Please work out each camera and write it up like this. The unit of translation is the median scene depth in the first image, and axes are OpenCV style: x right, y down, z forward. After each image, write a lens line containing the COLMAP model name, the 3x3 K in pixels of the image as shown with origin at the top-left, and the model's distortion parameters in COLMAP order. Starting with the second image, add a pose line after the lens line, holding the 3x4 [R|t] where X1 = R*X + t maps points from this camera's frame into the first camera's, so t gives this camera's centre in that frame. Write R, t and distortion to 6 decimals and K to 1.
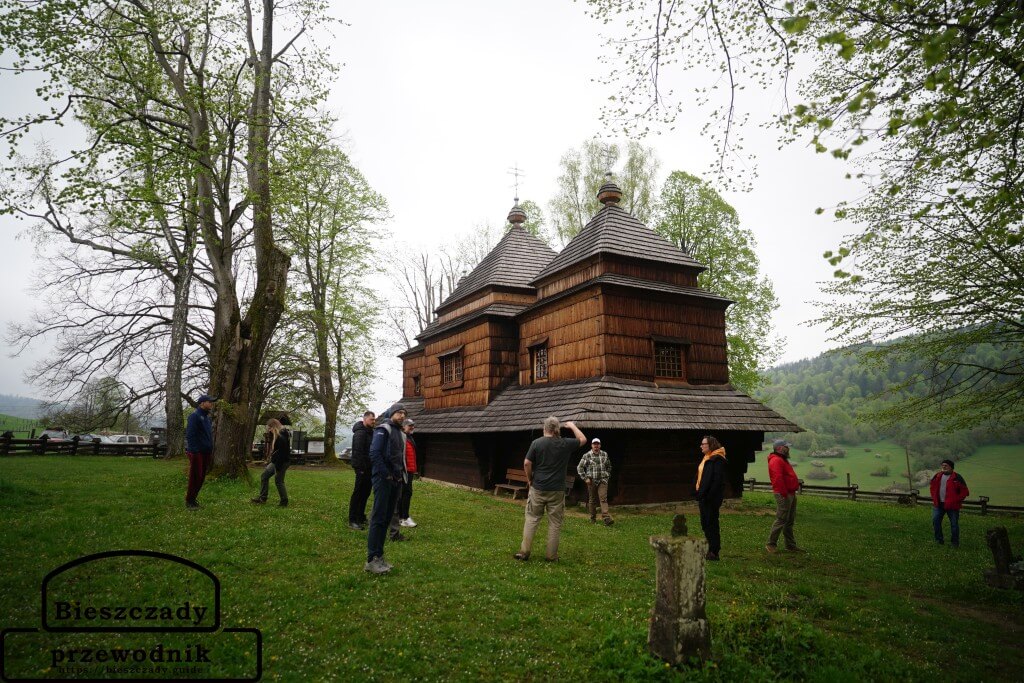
lens RADIAL K [[632.5, 0, 511.4], [0, 632.5, 326.5], [0, 0, 1]] dist [-0.009674, 0.001392]
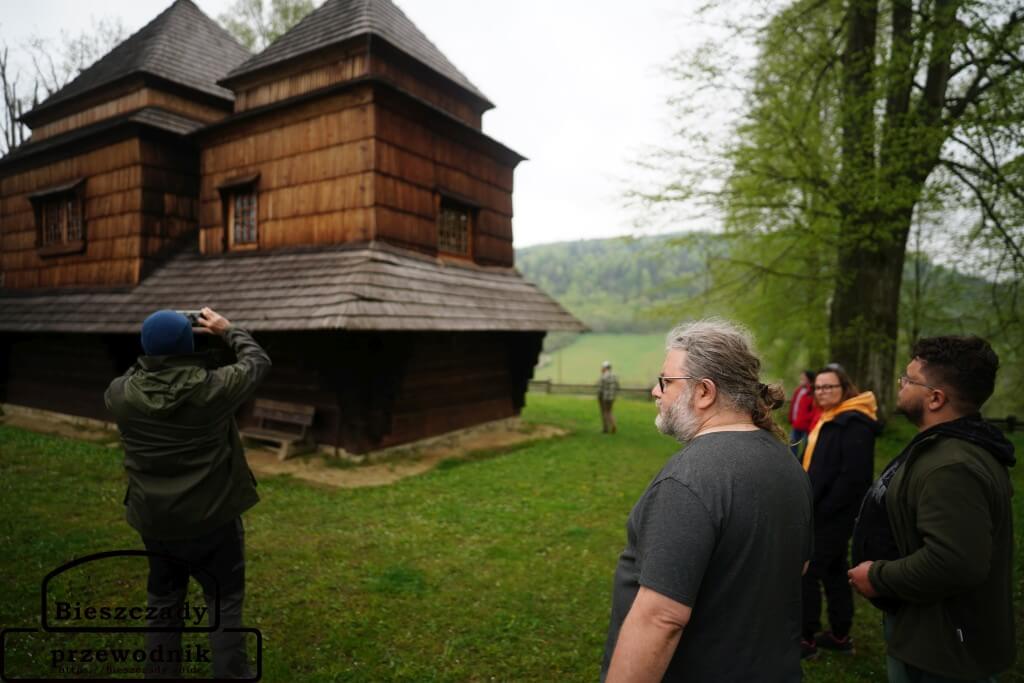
lens RADIAL K [[632.5, 0, 511.4], [0, 632.5, 326.5], [0, 0, 1]] dist [-0.009674, 0.001392]
pose [[0.860064, 0.004217, 0.510169, -0.040963], [-0.091201, 0.985130, 0.145608, 0.051693], [-0.501969, -0.171760, 0.847659, 0.366411]]
